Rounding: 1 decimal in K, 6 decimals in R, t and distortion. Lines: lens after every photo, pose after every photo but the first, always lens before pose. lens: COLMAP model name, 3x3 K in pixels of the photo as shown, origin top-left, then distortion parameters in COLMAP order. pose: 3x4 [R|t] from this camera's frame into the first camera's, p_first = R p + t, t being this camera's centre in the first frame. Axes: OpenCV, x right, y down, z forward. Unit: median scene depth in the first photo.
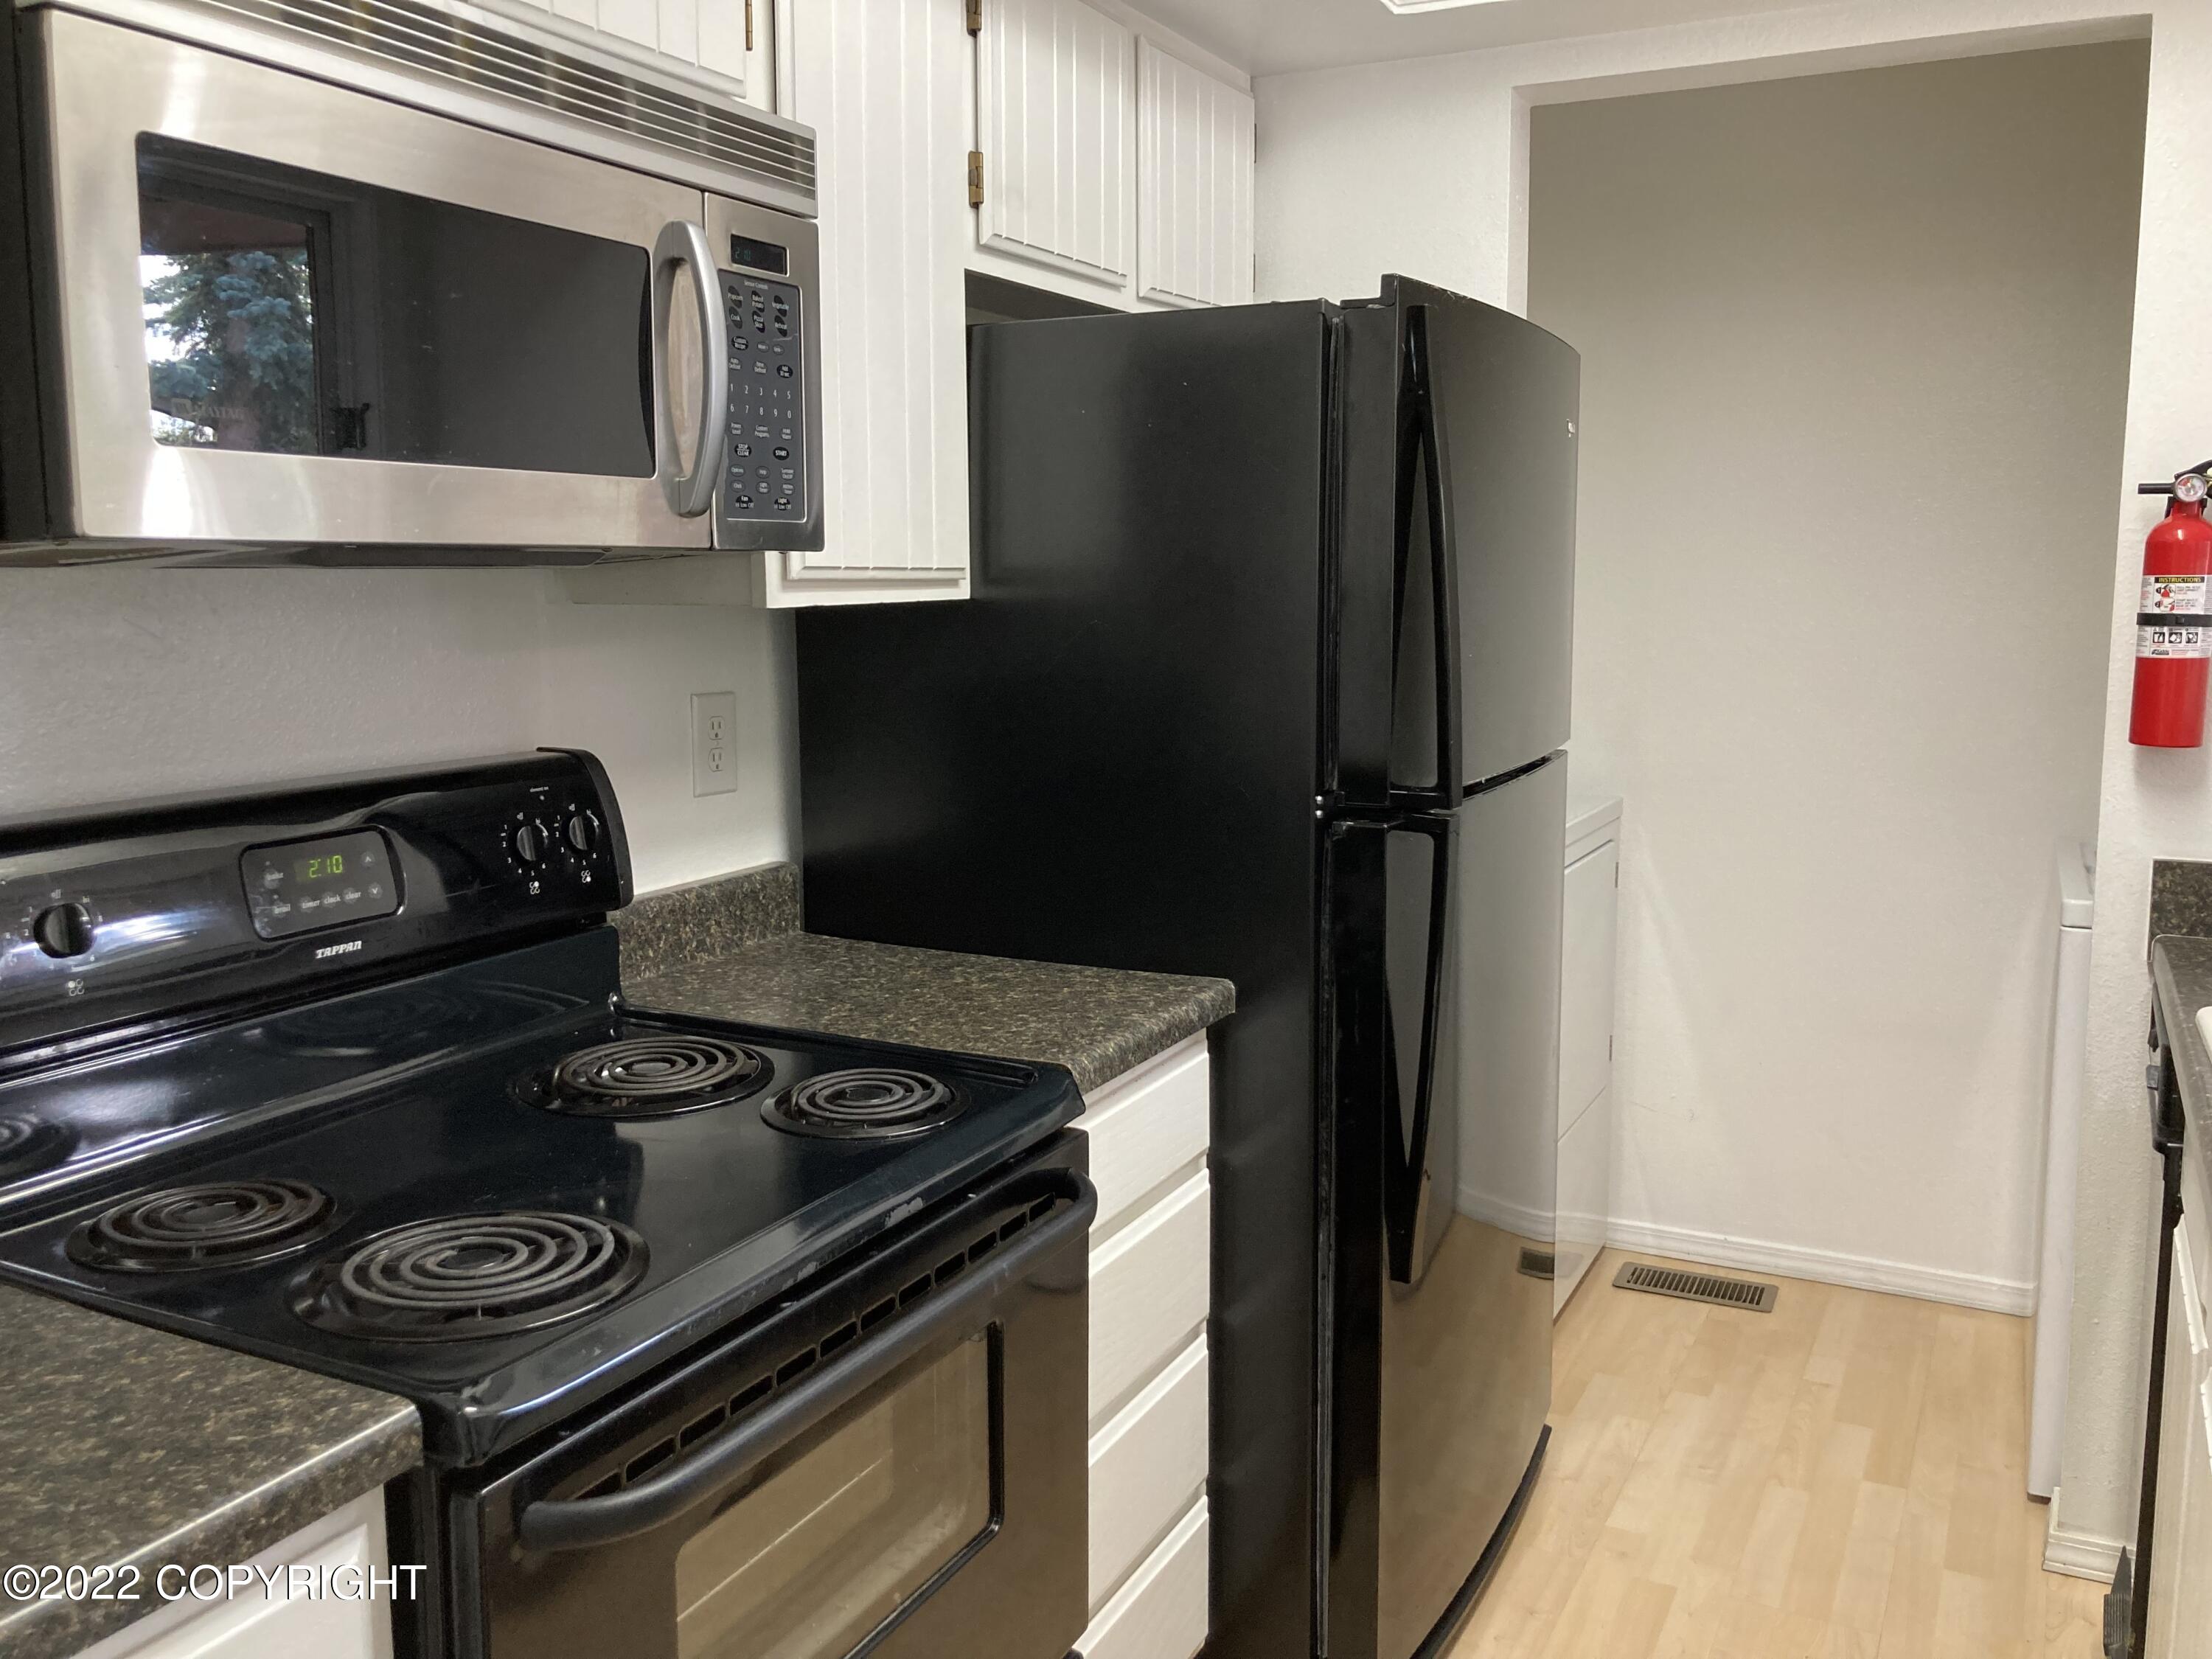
lens RADIAL K [[1822.2, 0, 1106.7], [0, 1822.2, 797.3], [0, 0, 1]] dist [-0.000175, 0.003795]
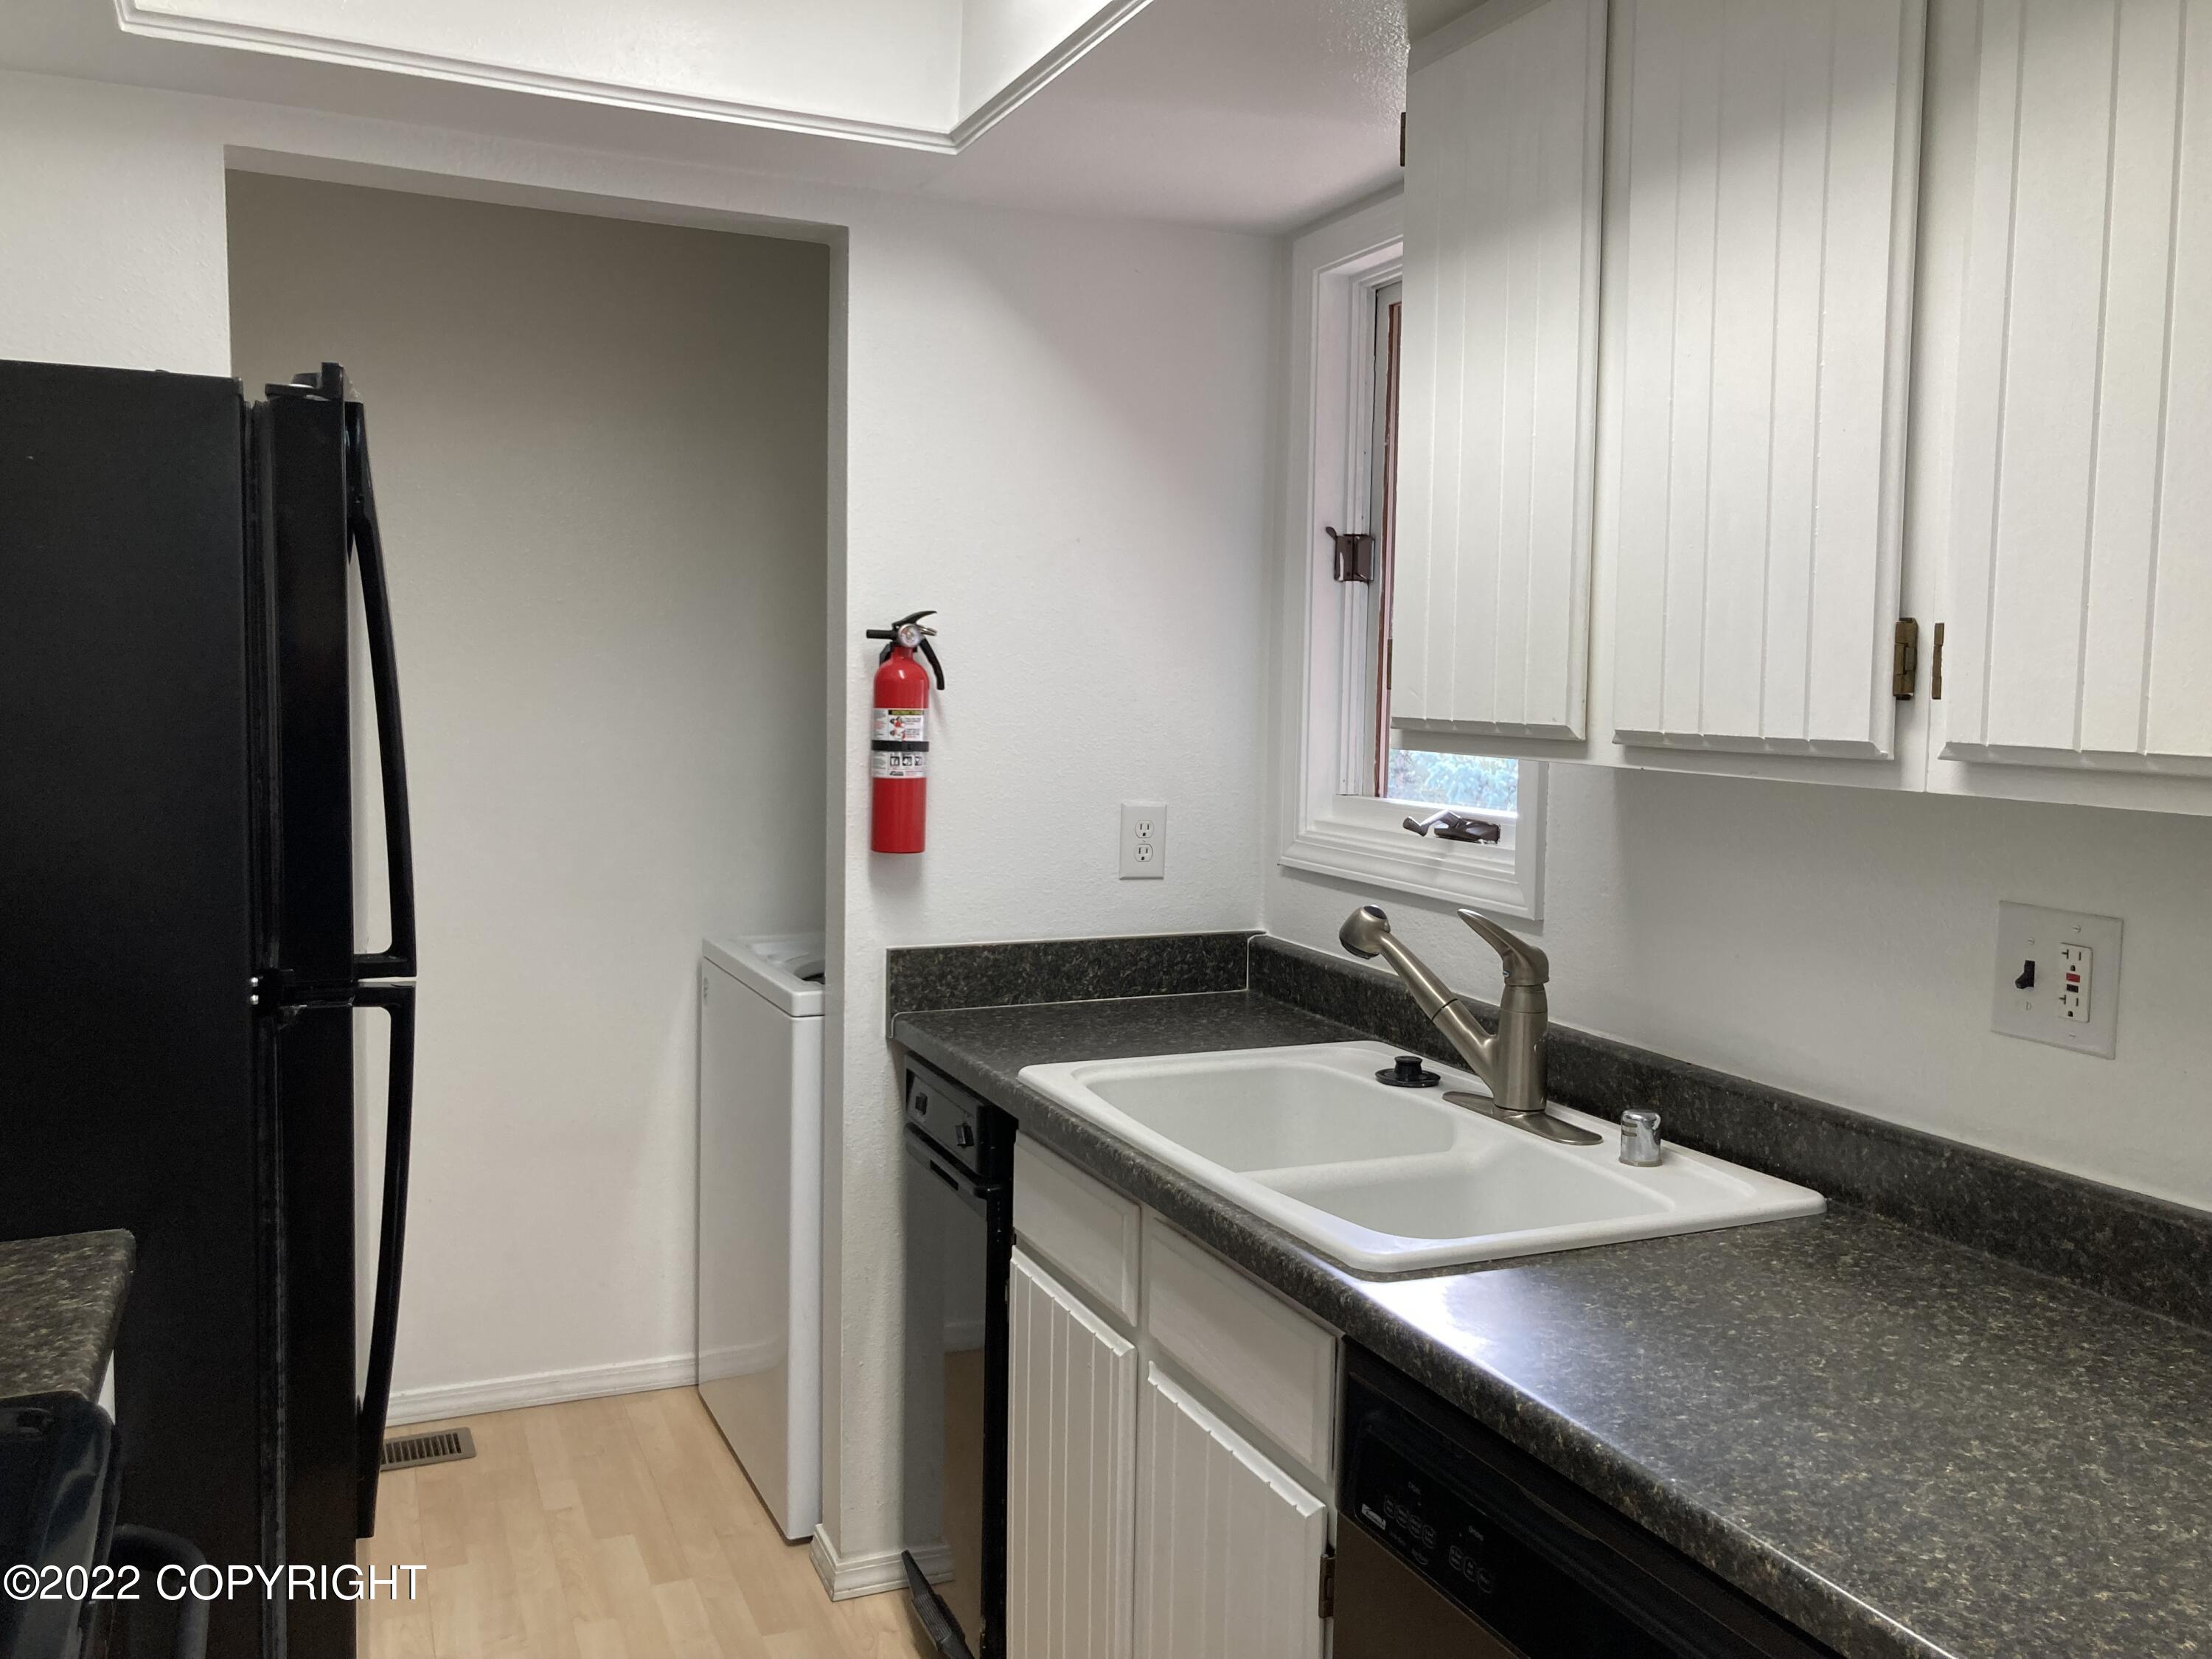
lens RADIAL K [[1824.9, 0, 1106.0], [0, 1824.9, 829.5], [0, 0, 1]] dist [0.056118, -0.001764]
pose [[0.634632, -0.050074, 0.771190, -0.242118], [0.080547, 0.996750, -0.001564, -0.030281], [-0.768605, 0.063109, 0.636603, 0.145608]]
